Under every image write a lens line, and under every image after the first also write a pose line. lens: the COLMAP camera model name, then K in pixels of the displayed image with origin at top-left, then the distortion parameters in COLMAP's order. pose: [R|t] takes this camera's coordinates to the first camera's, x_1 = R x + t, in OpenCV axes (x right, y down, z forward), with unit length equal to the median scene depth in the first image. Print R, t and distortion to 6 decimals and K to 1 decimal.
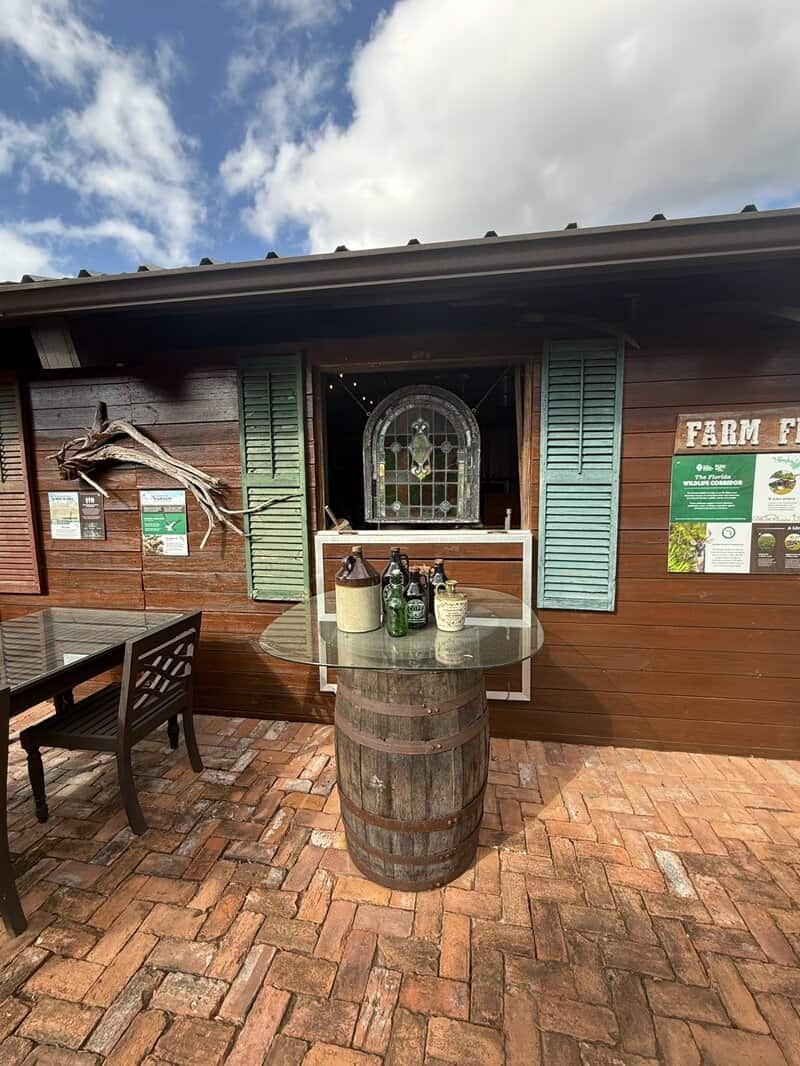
lens RADIAL K [[425.9, 0, 400.0], [0, 425.9, 533.0], [0, 0, 1]] dist [0.000974, 0.000072]
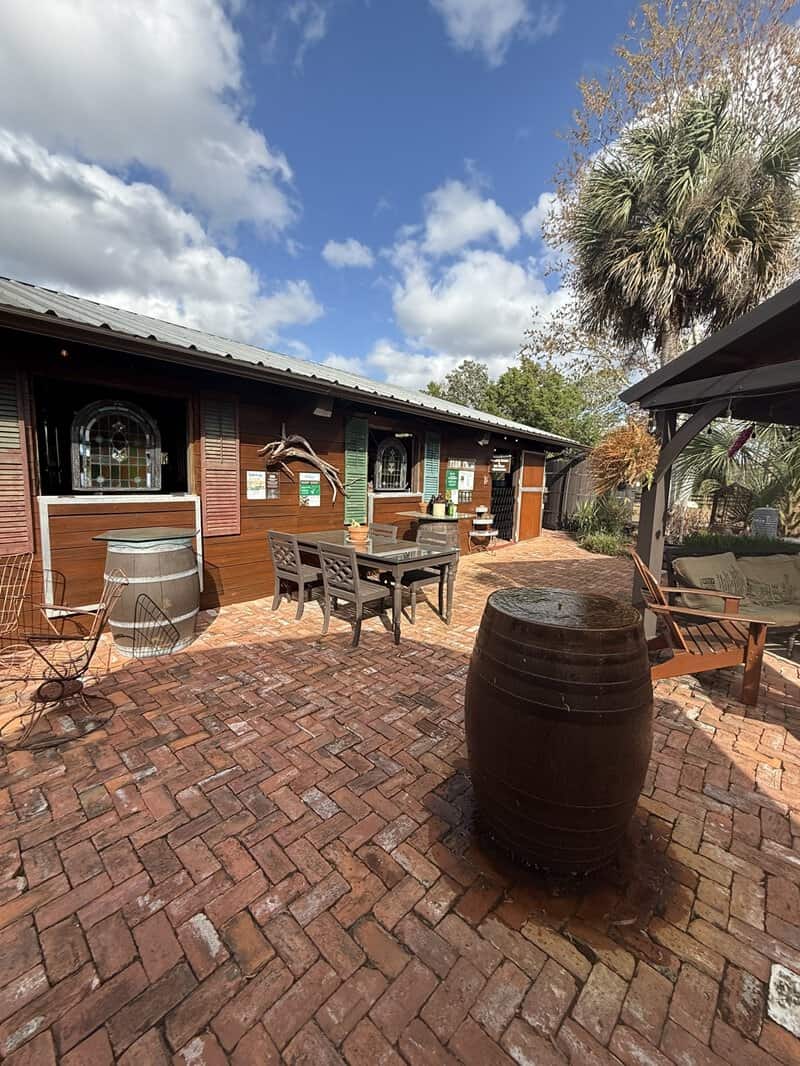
lens RADIAL K [[425.9, 0, 400.0], [0, 425.9, 533.0], [0, 0, 1]] dist [0.000974, 0.000072]
pose [[0.530476, -0.078977, 0.844013, -2.082412], [0.050245, 0.996829, 0.061697, 0.078485], [-0.846209, 0.009679, 0.532763, -0.411986]]
